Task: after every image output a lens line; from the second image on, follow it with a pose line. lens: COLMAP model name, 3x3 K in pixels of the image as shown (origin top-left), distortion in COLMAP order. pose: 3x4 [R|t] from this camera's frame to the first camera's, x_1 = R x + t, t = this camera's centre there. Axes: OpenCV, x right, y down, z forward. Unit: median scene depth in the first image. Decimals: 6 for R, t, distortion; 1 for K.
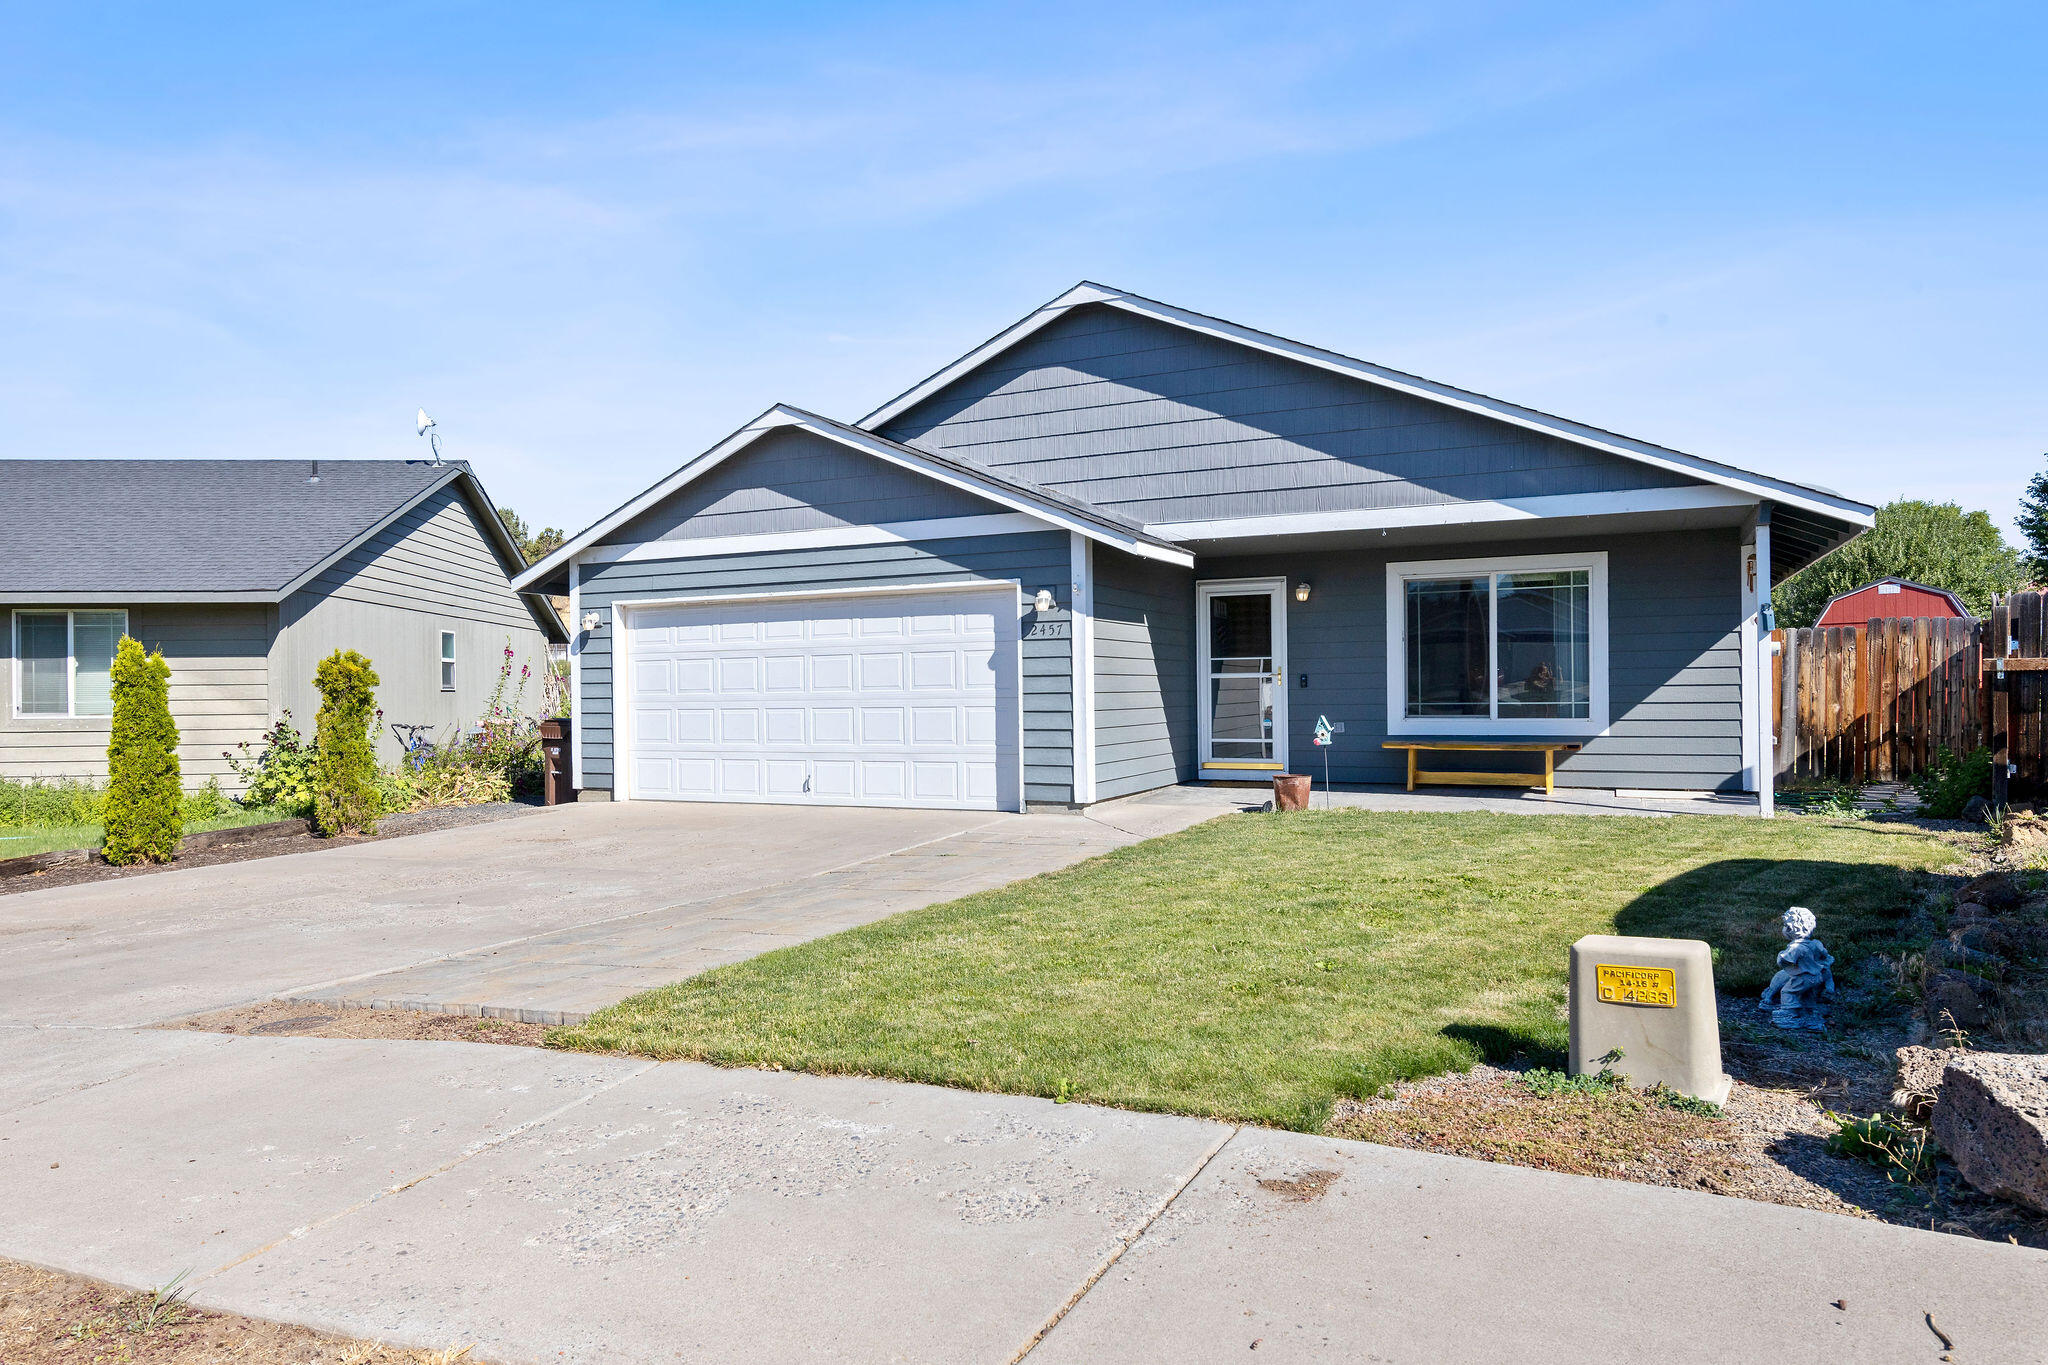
lens RADIAL K [[1257.2, 0, 1022.3], [0, 1257.2, 691.9], [0, 0, 1]] dist [0.000015, -0.000825]
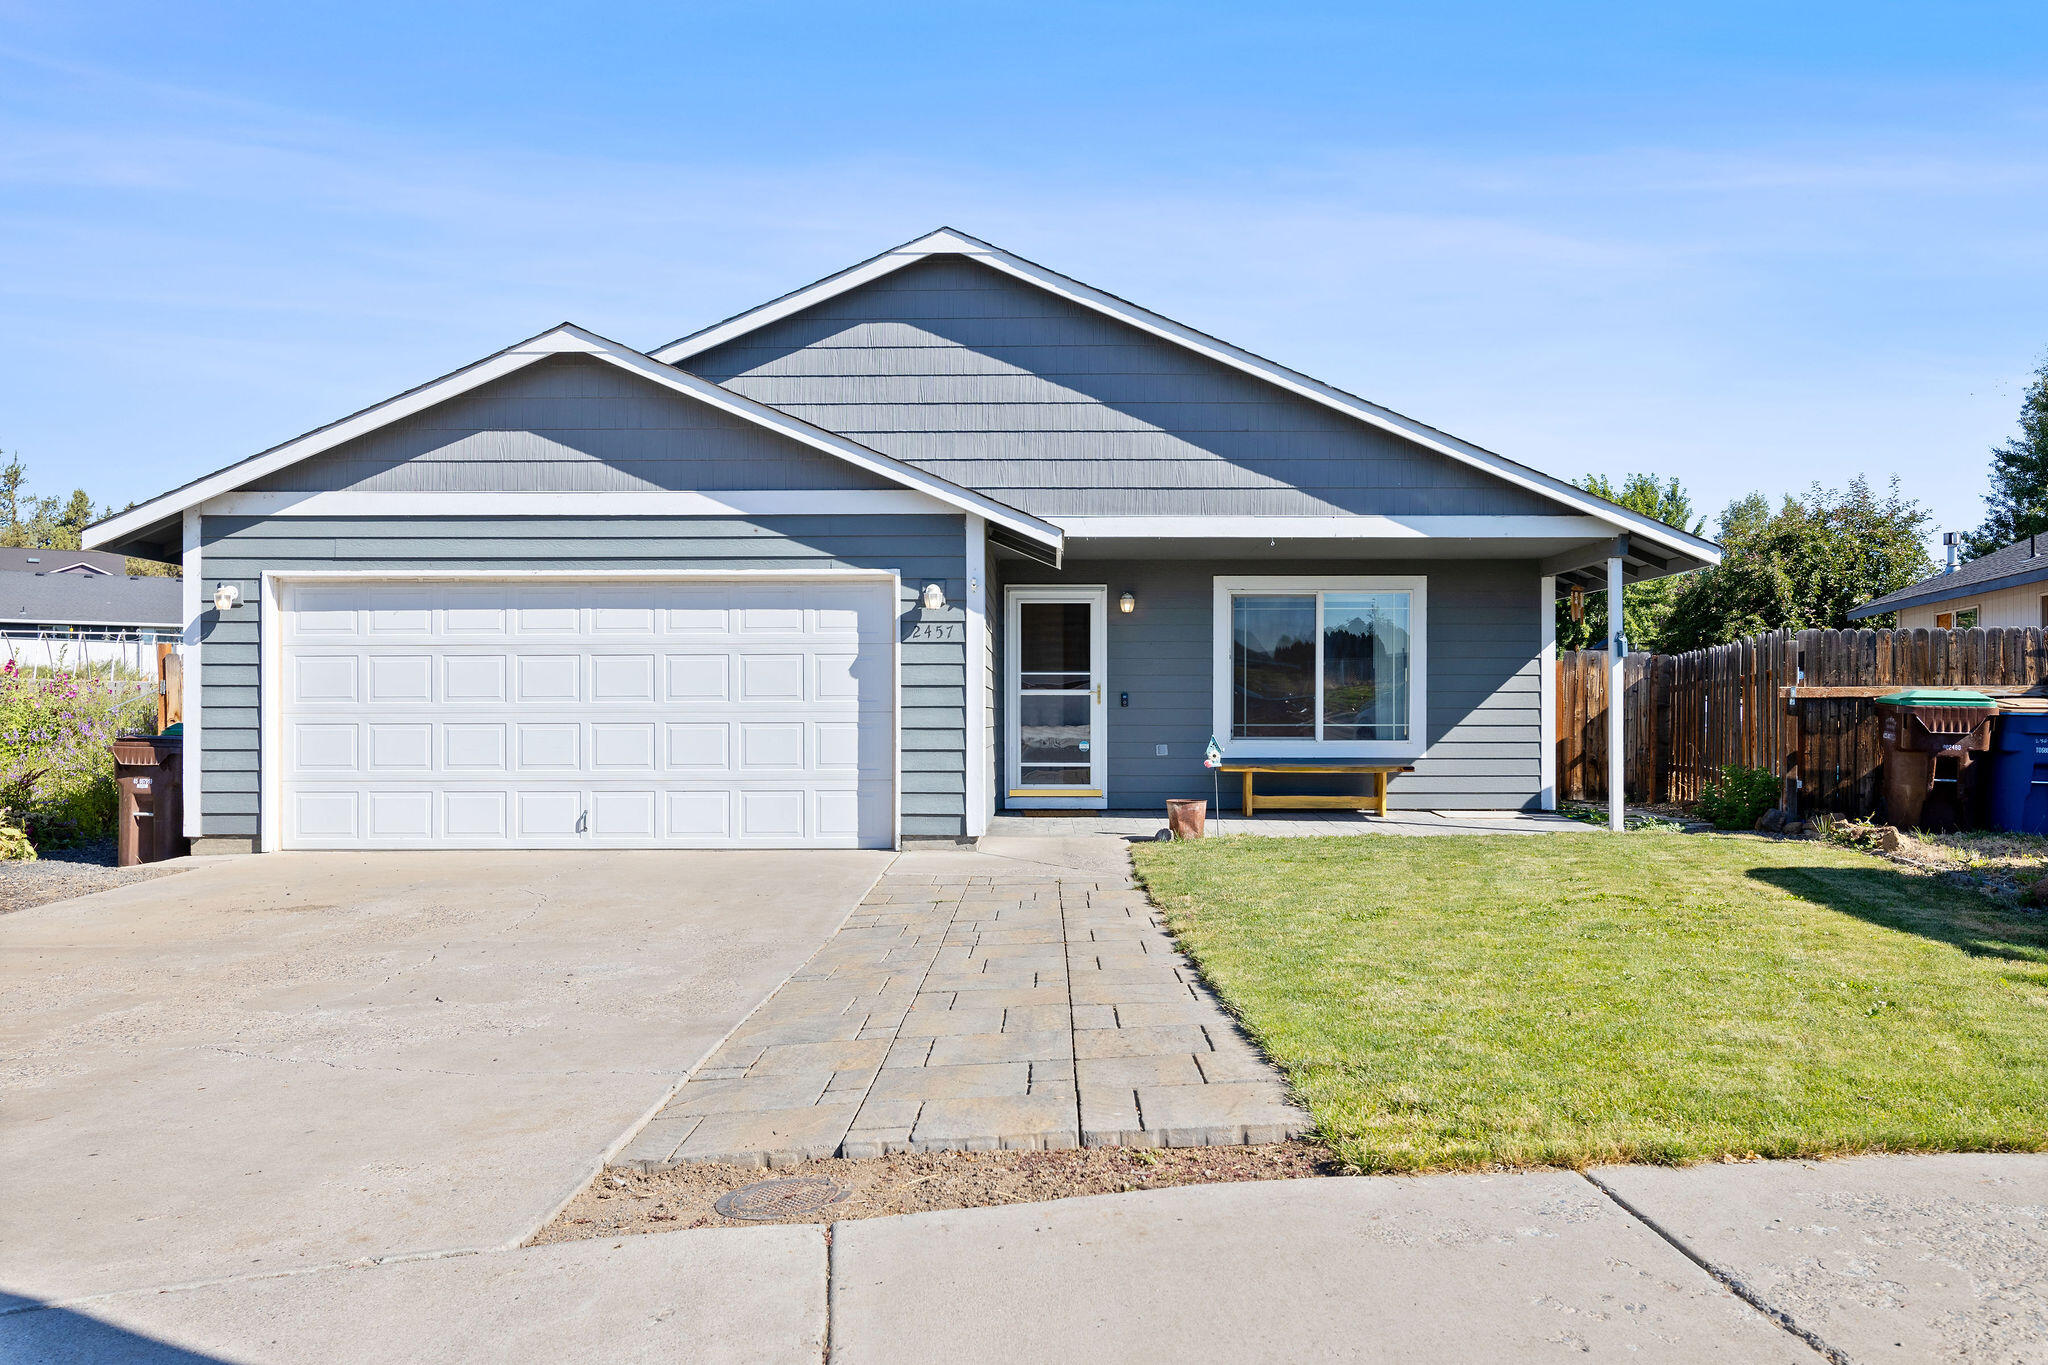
lens RADIAL K [[1379.4, 0, 1030.6], [0, 1379.4, 709.7], [0, 0, 1]] dist [-0.000524, -0.001005]
pose [[0.907066, 0.013929, 0.420757, -0.279516], [-0.010304, 0.999888, -0.010887, 0.011116], [-0.420862, 0.005540, 0.907108, 0.121924]]
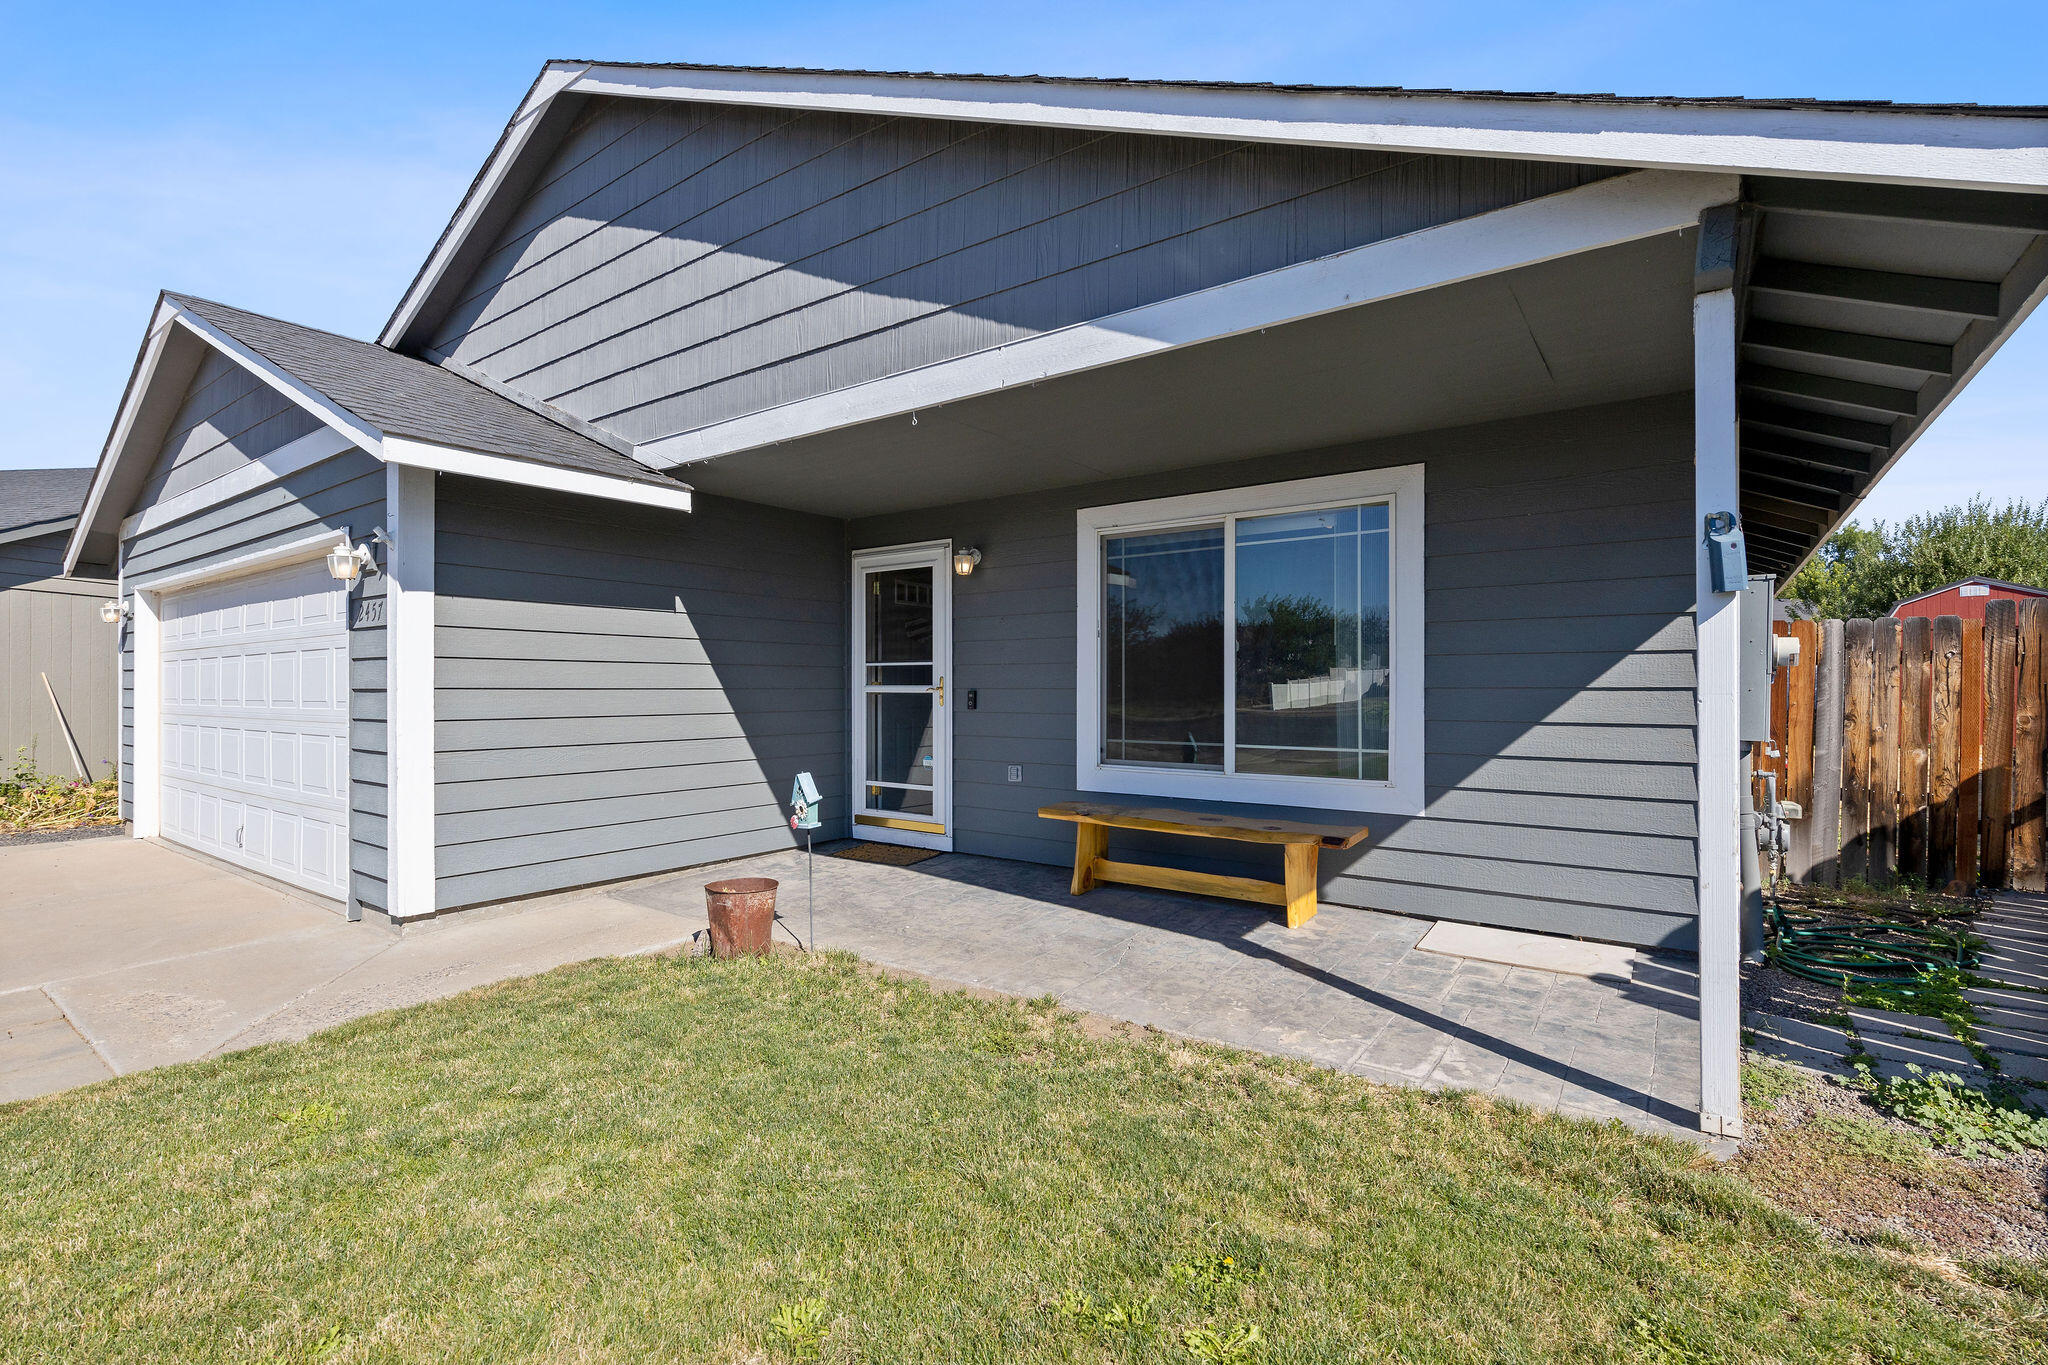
lens RADIAL K [[926.9, 0, 1026.7], [0, 926.9, 681.2], [0, 0, 1]] dist [-0.004648, 0.001103]
pose [[0.983736, 0.010285, -0.179327, 0.358910], [-0.011608, 0.999913, -0.006327, -0.016337], [0.179247, 0.008305, 0.983769, 0.571643]]
